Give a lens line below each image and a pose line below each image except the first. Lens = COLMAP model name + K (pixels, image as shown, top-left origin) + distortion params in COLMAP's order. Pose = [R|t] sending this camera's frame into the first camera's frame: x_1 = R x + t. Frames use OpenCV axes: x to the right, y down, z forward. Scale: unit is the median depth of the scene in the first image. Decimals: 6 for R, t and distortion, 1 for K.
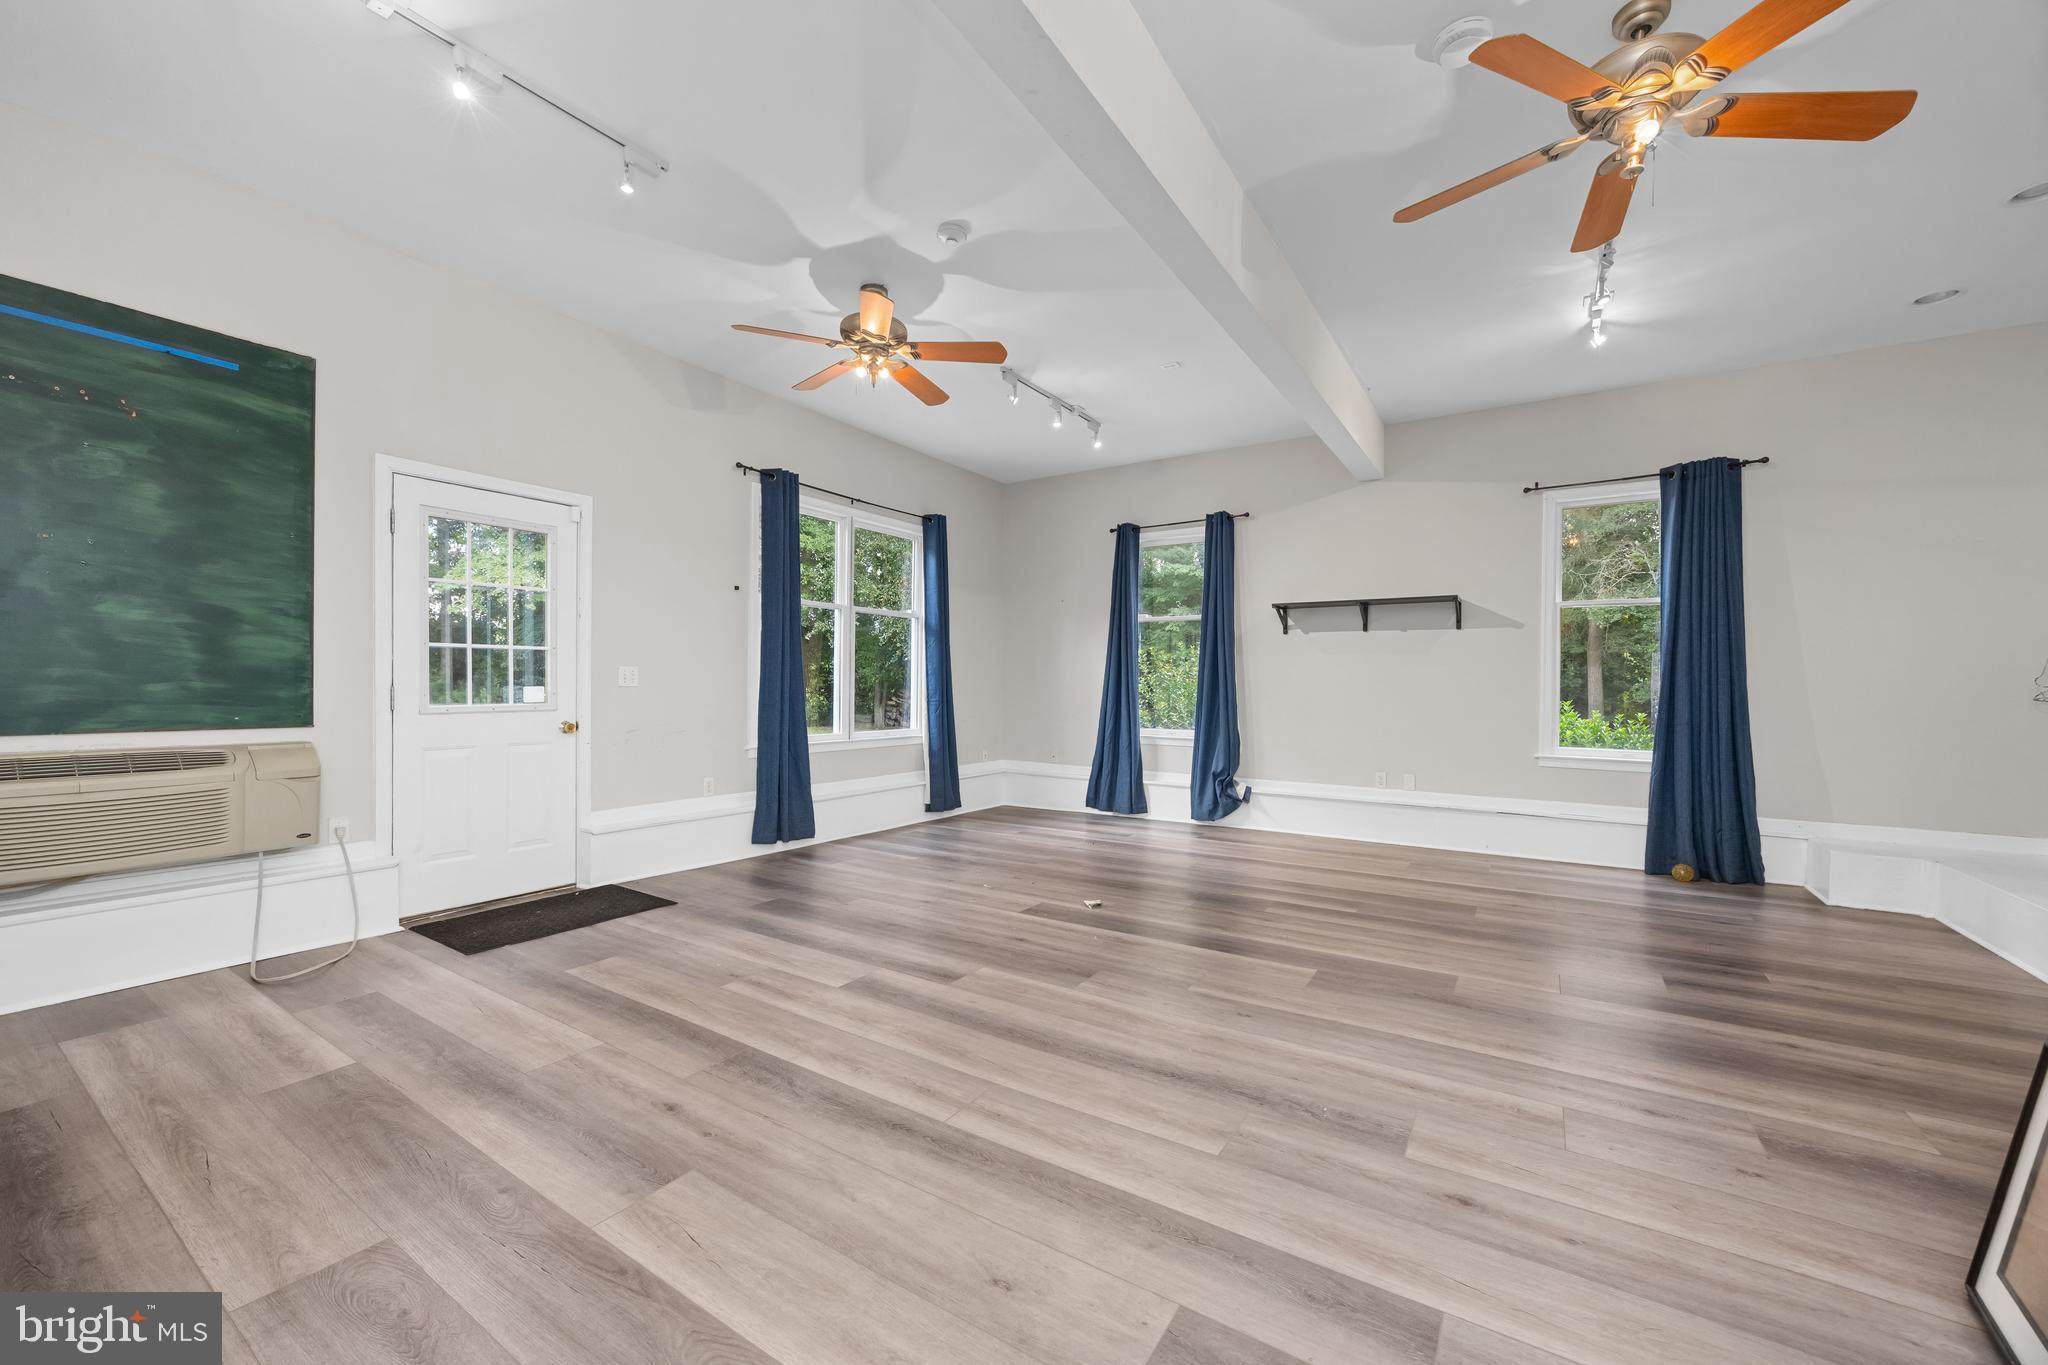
lens RADIAL K [[789.5, 0, 1026.4], [0, 789.5, 687.2], [0, 0, 1]] dist [-0.003342, 0.000343]
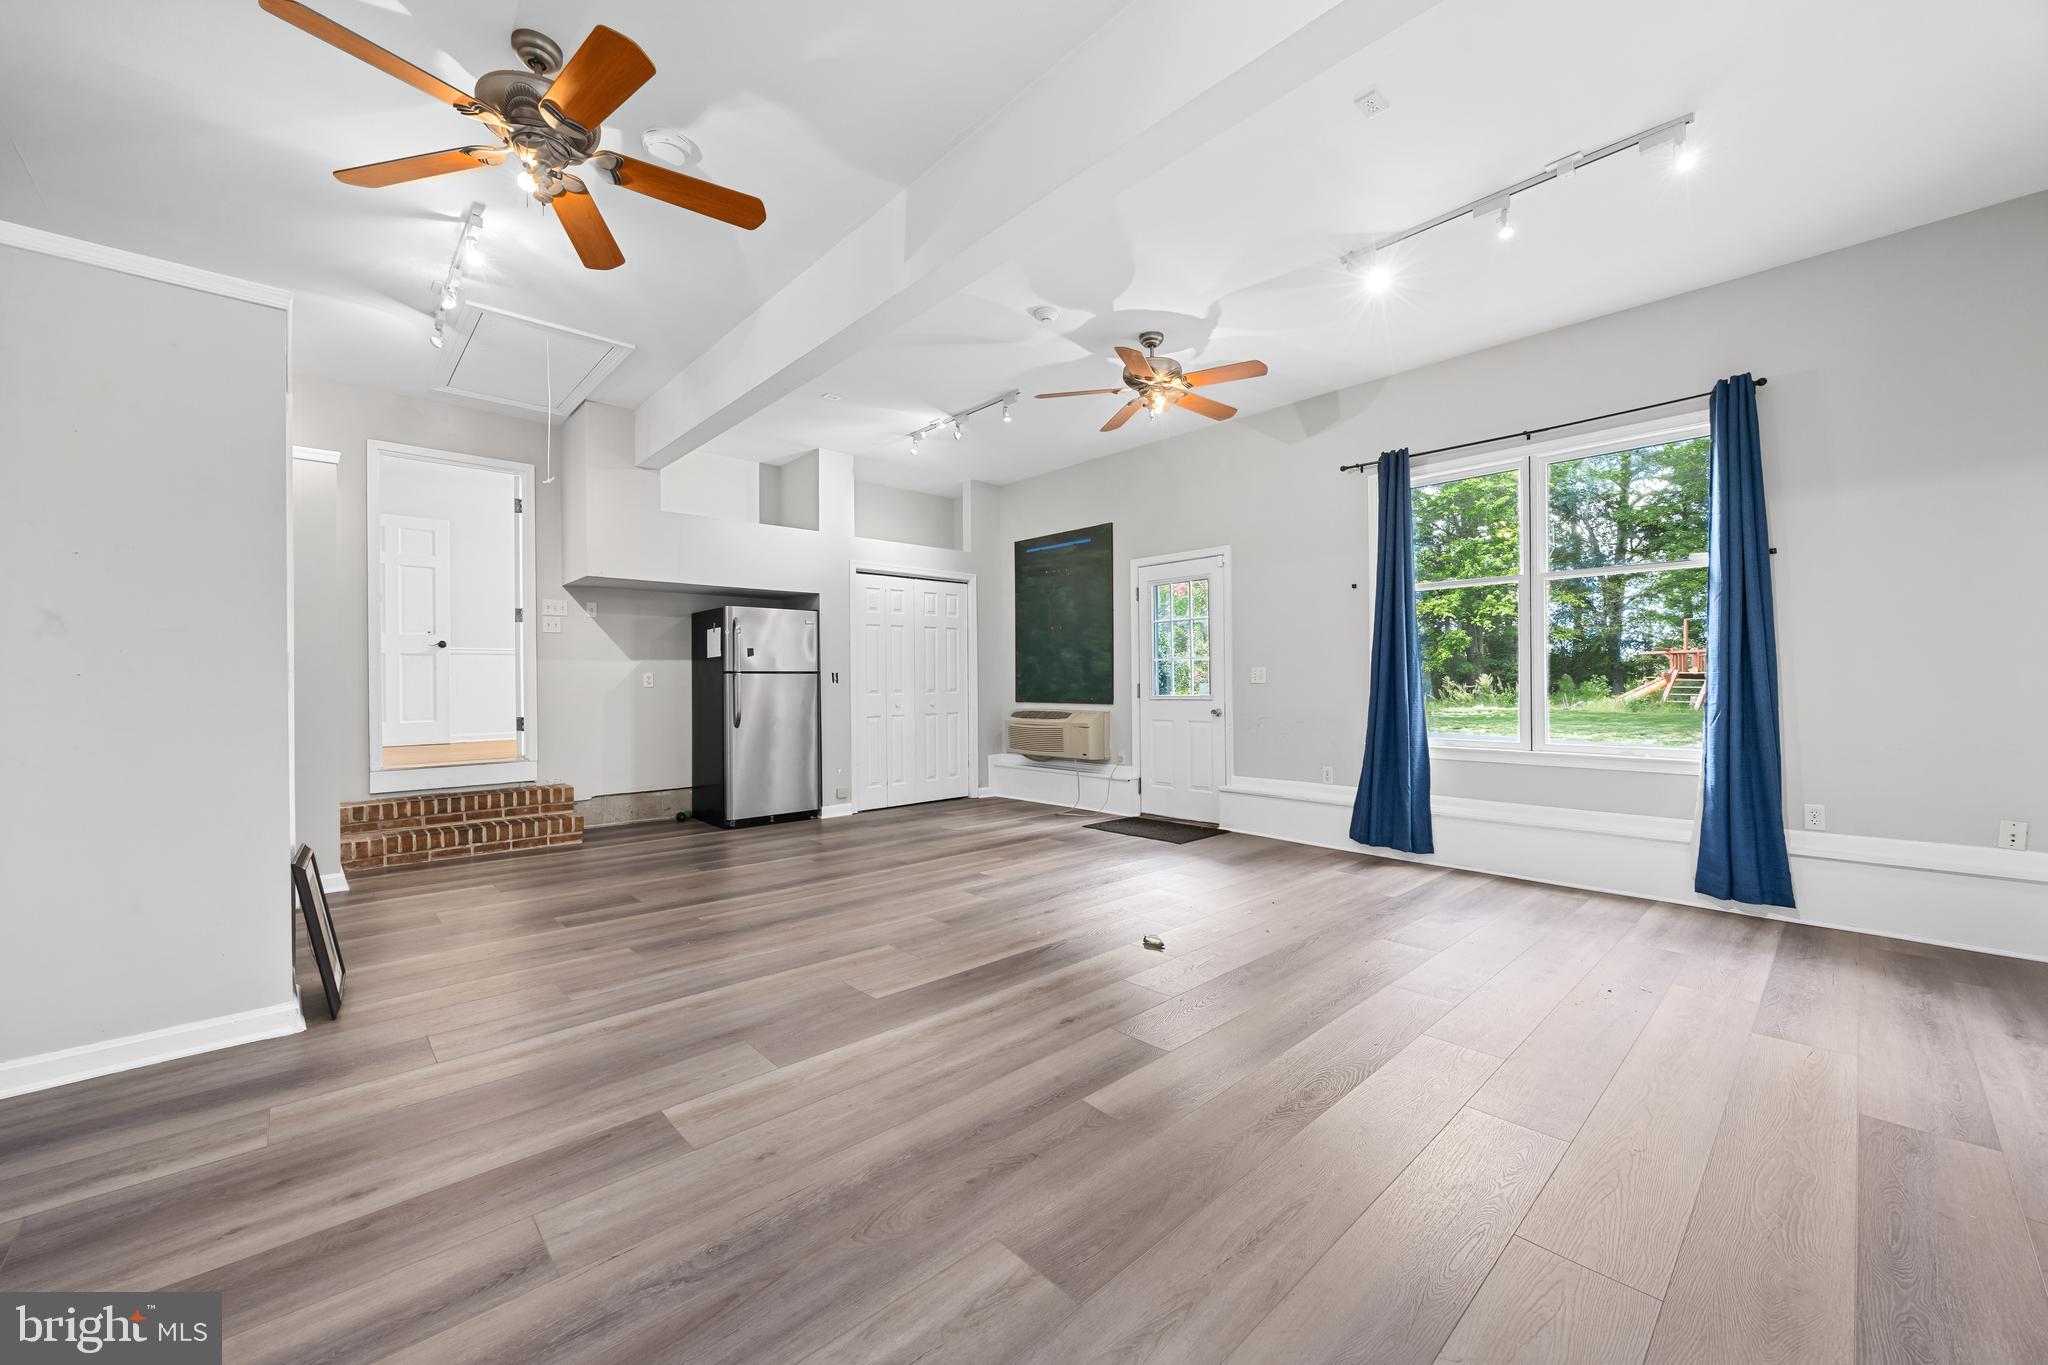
lens RADIAL K [[778.7, 0, 1024.4], [0, 778.7, 688.0], [0, 0, 1]] dist [-0.003488, 0.000003]
pose [[-0.237919, 0.000444, -0.971285, 1.059525], [0.001063, 0.999999, 0.000196, 0.007159], [0.971284, -0.000986, -0.237919, 1.228943]]
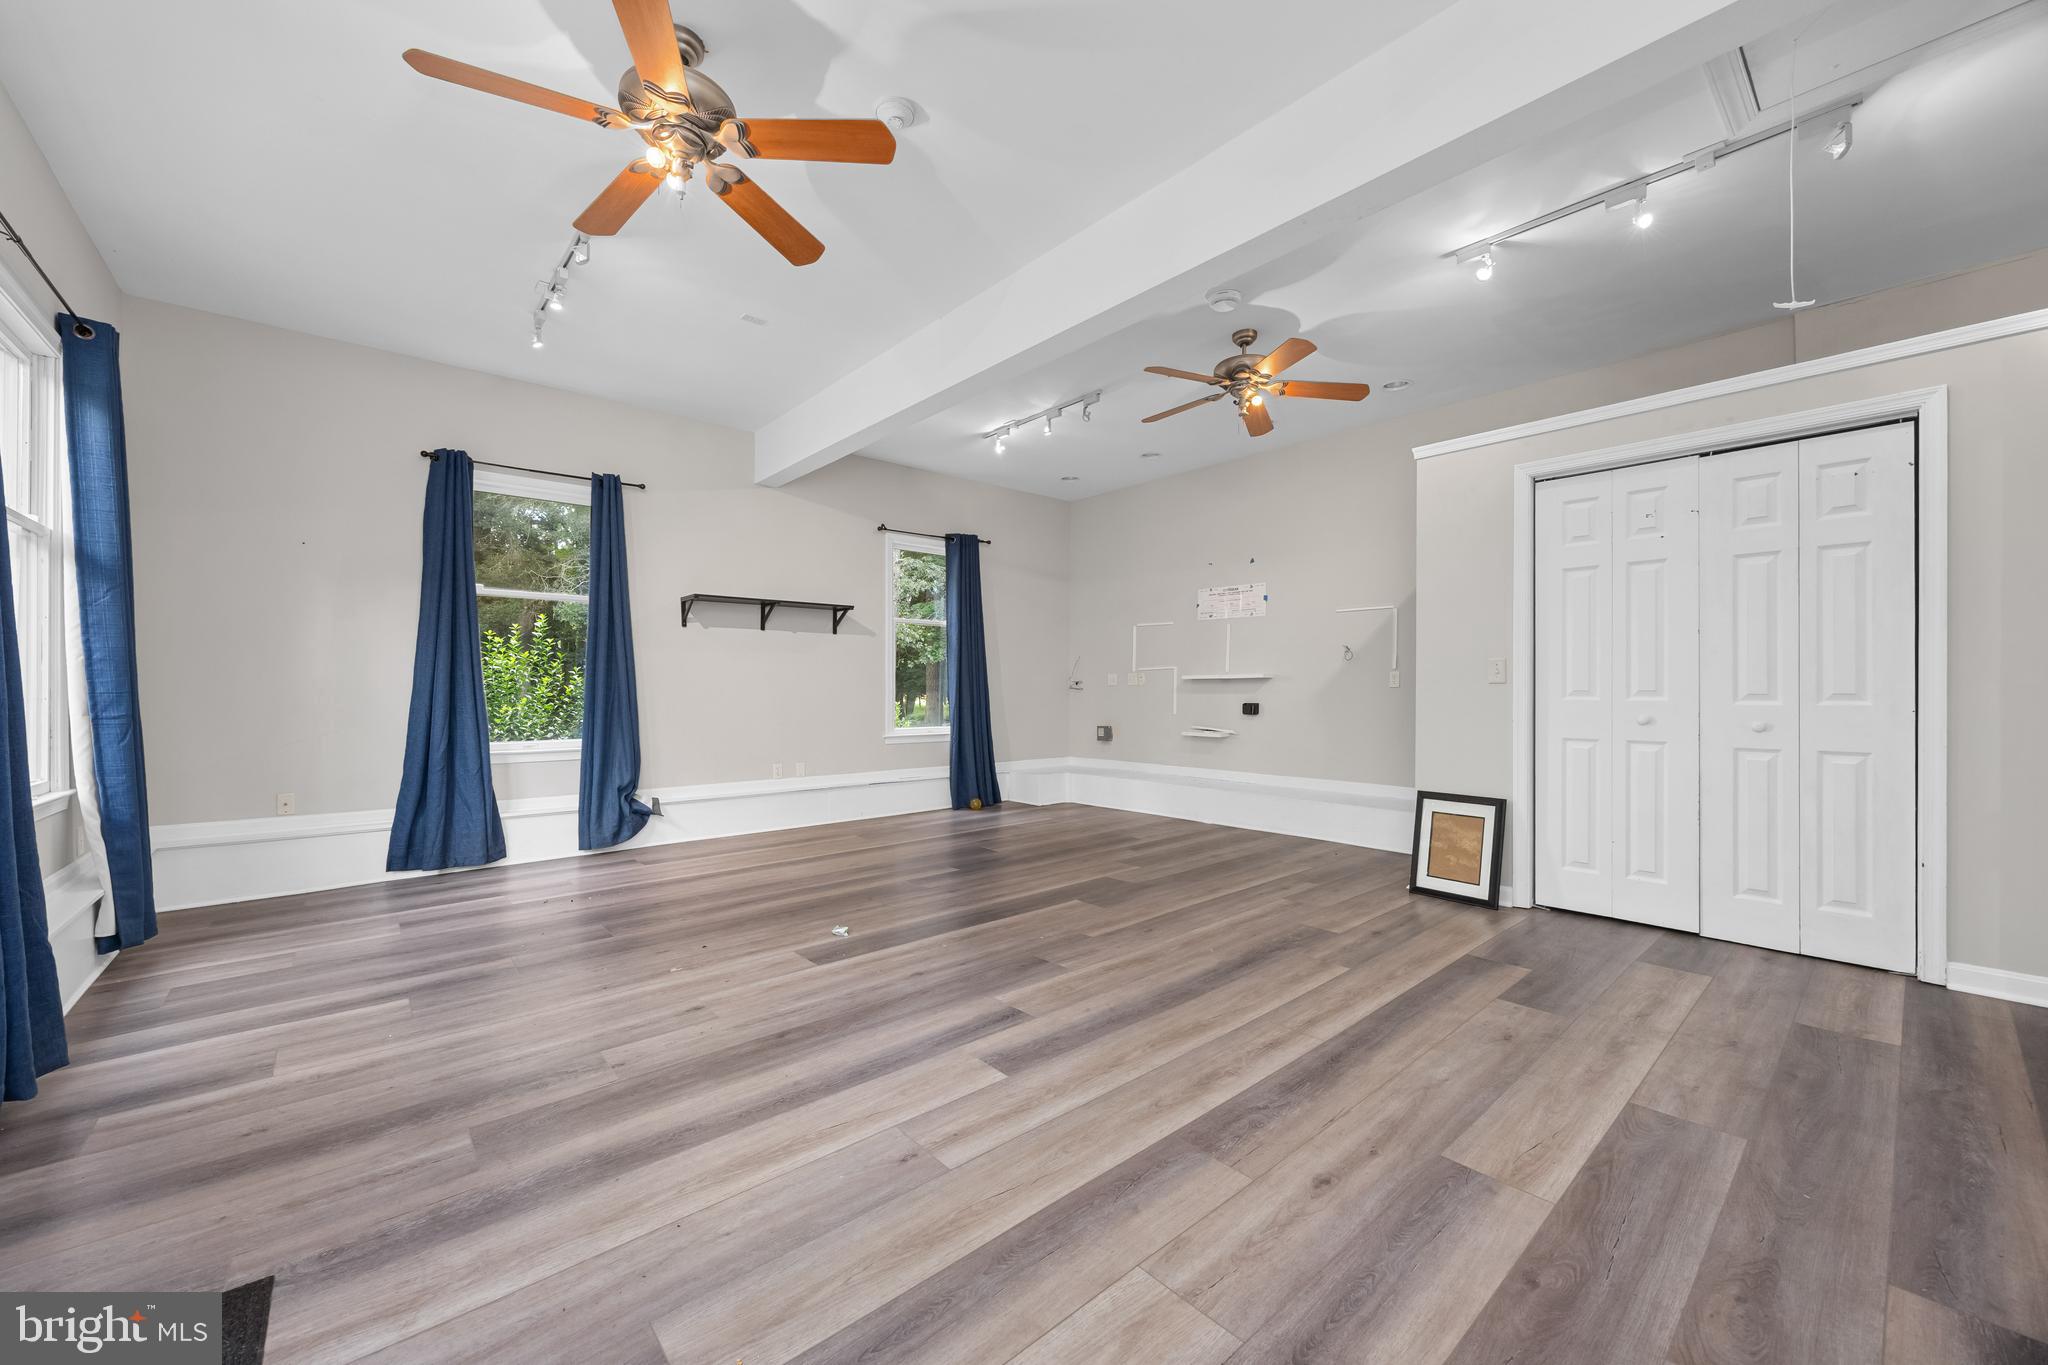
lens RADIAL K [[789.5, 0, 1026.4], [0, 789.5, 687.2], [0, 0, 1]] dist [-0.003342, 0.000343]
pose [[0.268196, -0.008880, 0.963324, -0.812385], [0.006001, 0.999954, 0.007547, -0.002092], [-0.963346, 0.003757, 0.268236, 0.652205]]
